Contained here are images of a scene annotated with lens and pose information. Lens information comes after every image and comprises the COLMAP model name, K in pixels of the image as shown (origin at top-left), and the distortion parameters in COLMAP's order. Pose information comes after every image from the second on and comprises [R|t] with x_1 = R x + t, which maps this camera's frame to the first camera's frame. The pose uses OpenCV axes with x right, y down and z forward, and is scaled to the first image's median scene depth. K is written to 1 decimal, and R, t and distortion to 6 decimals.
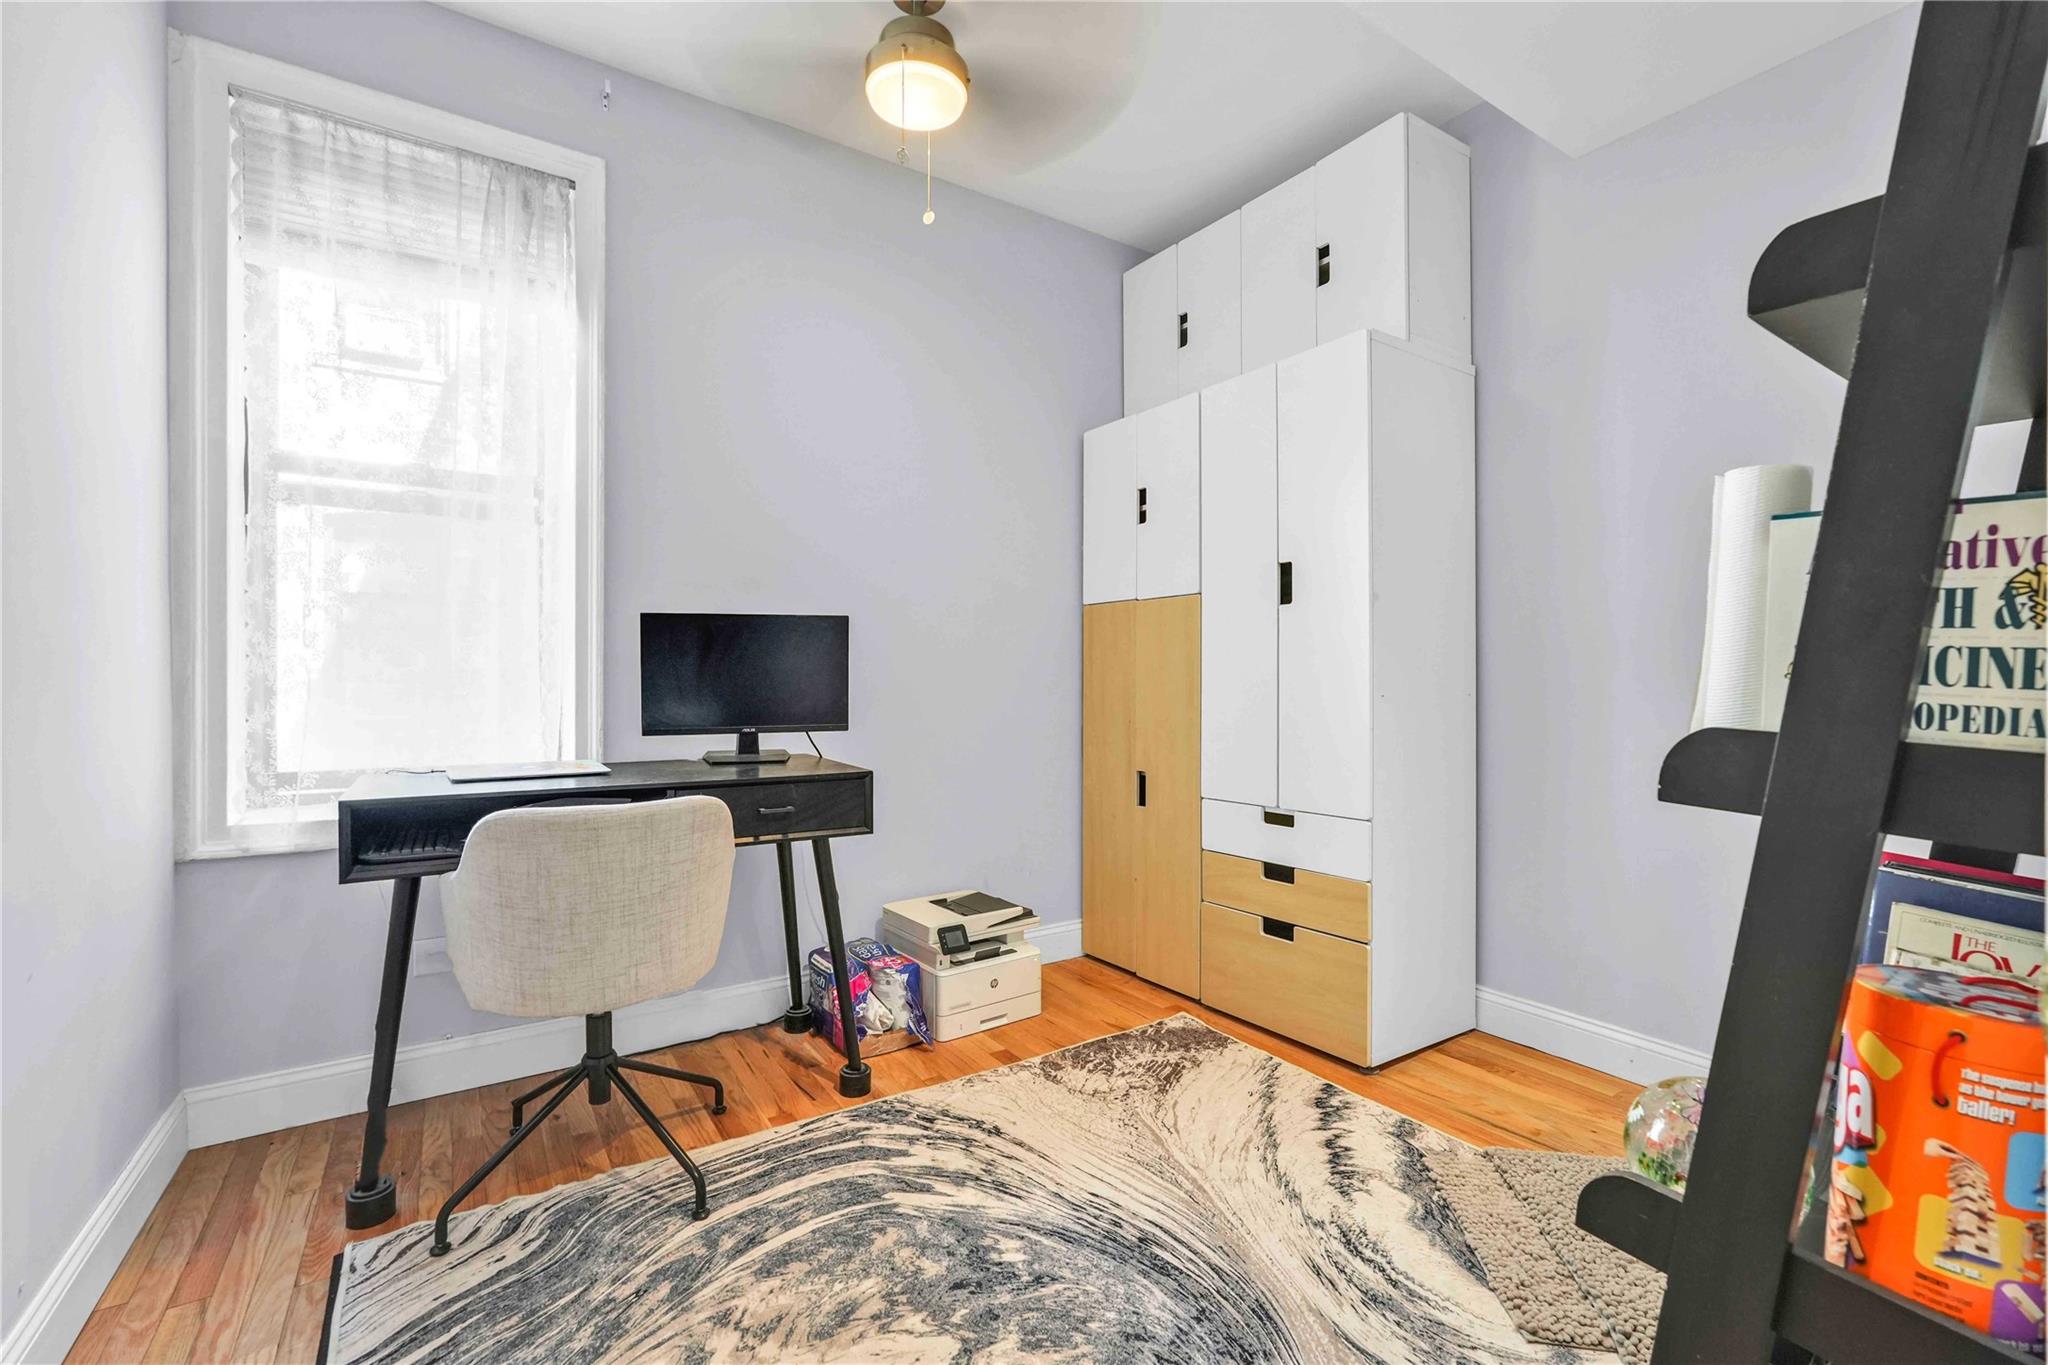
lens RADIAL K [[889.9, 0, 1028.9], [0, 889.9, 680.3], [0, 0, 1]] dist [-0.018935, 0.008801]
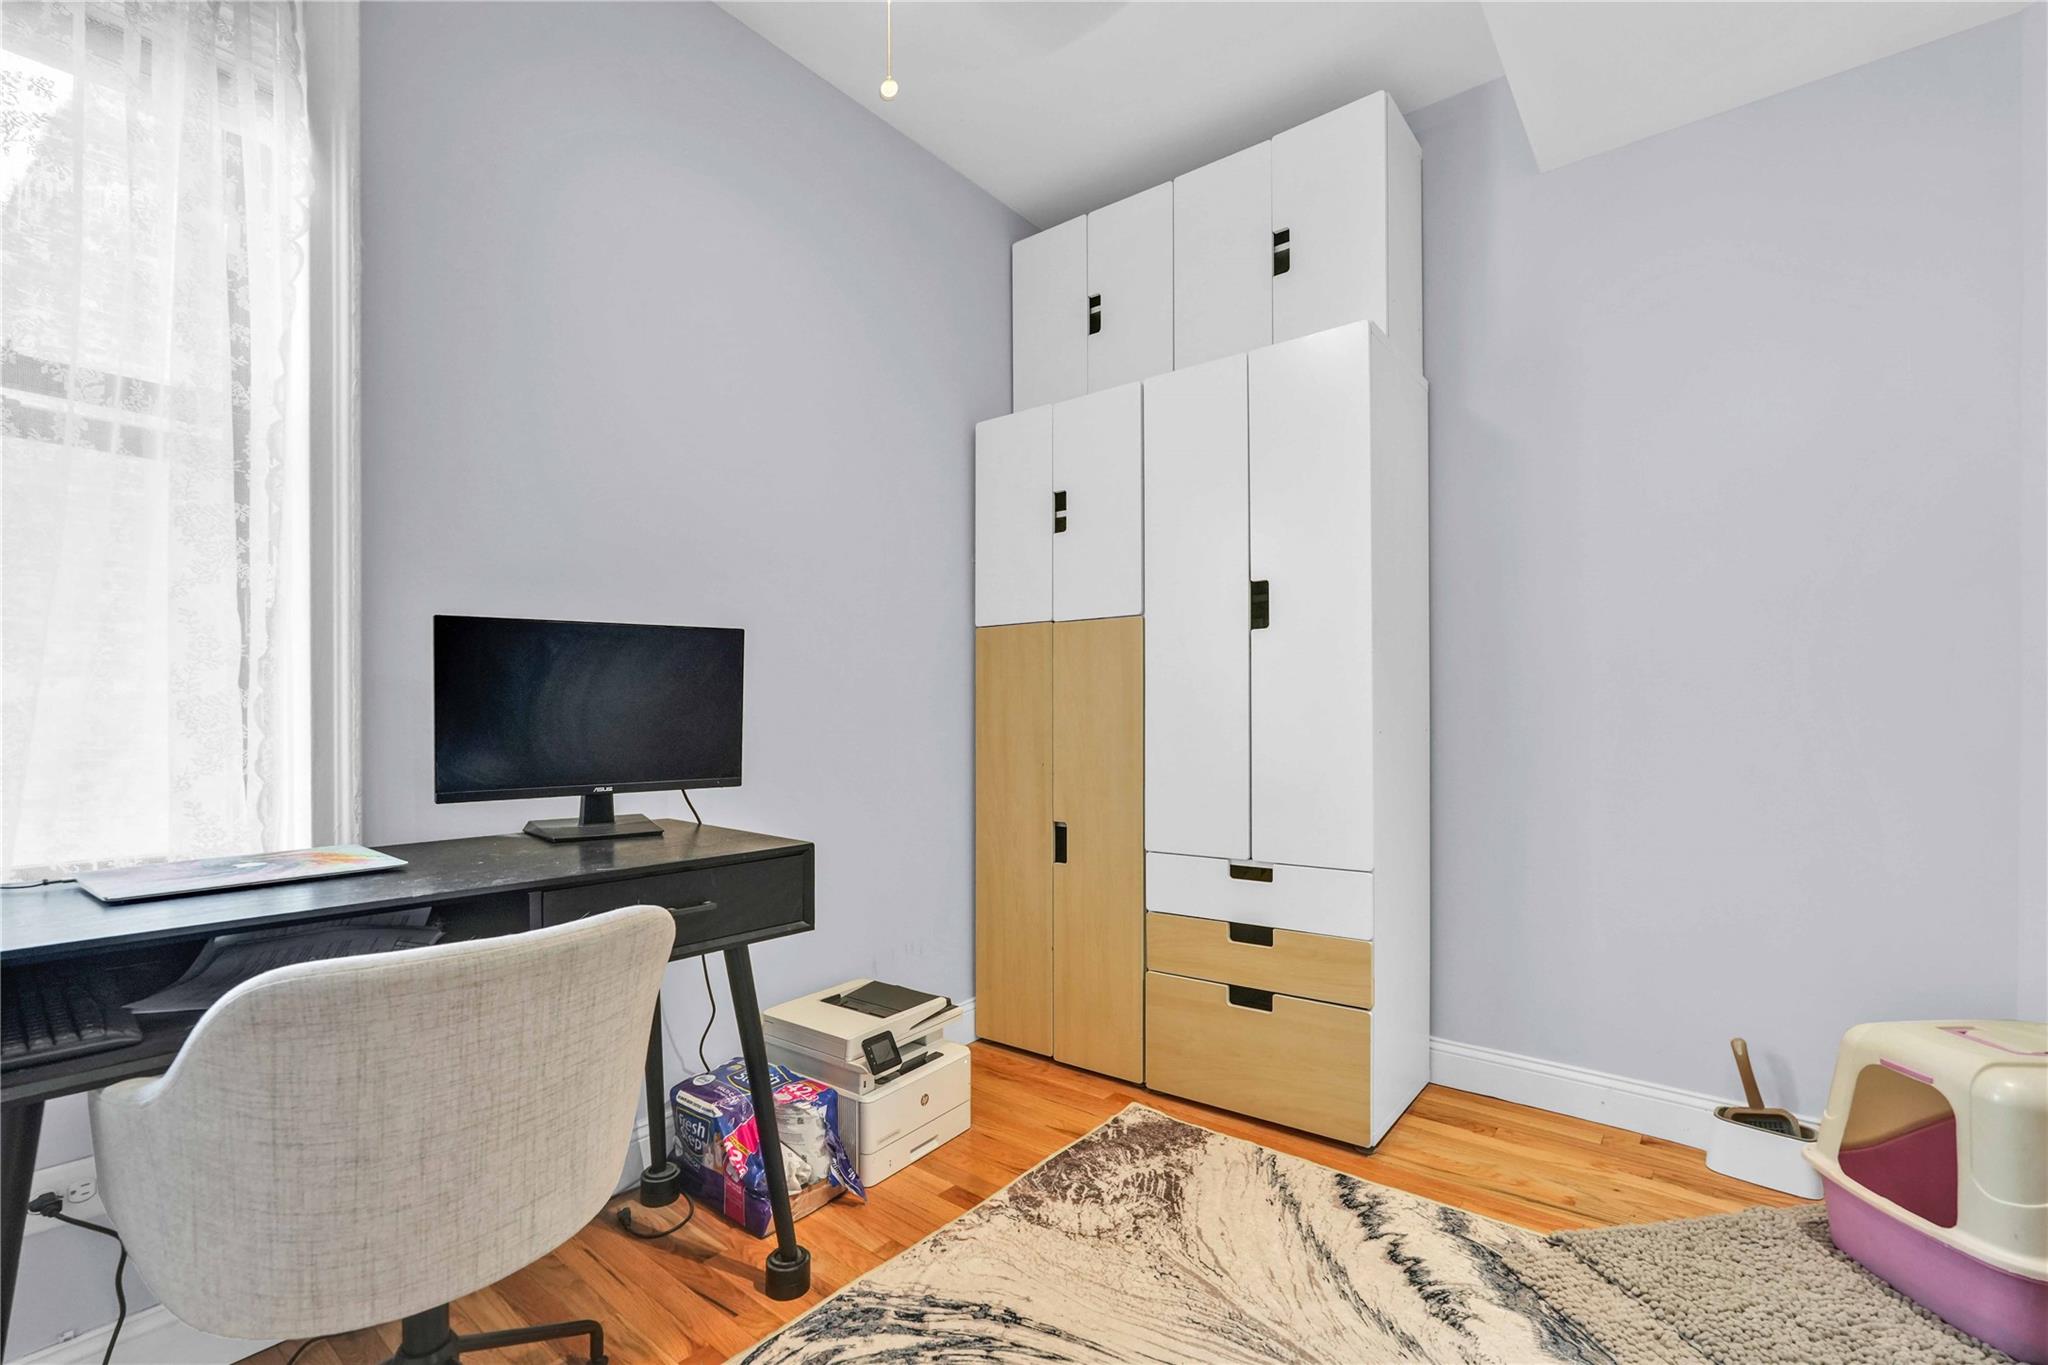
lens RADIAL K [[900.8, 0, 1019.6], [0, 900.8, 721.7], [0, 0, 1]] dist [-0.010940, 0.000645]
pose [[0.955284, -0.006426, 0.295619, -0.208144], [0.005017, 0.999972, 0.005523, 0.000431], [-0.295647, -0.003793, 0.955290, 0.227554]]
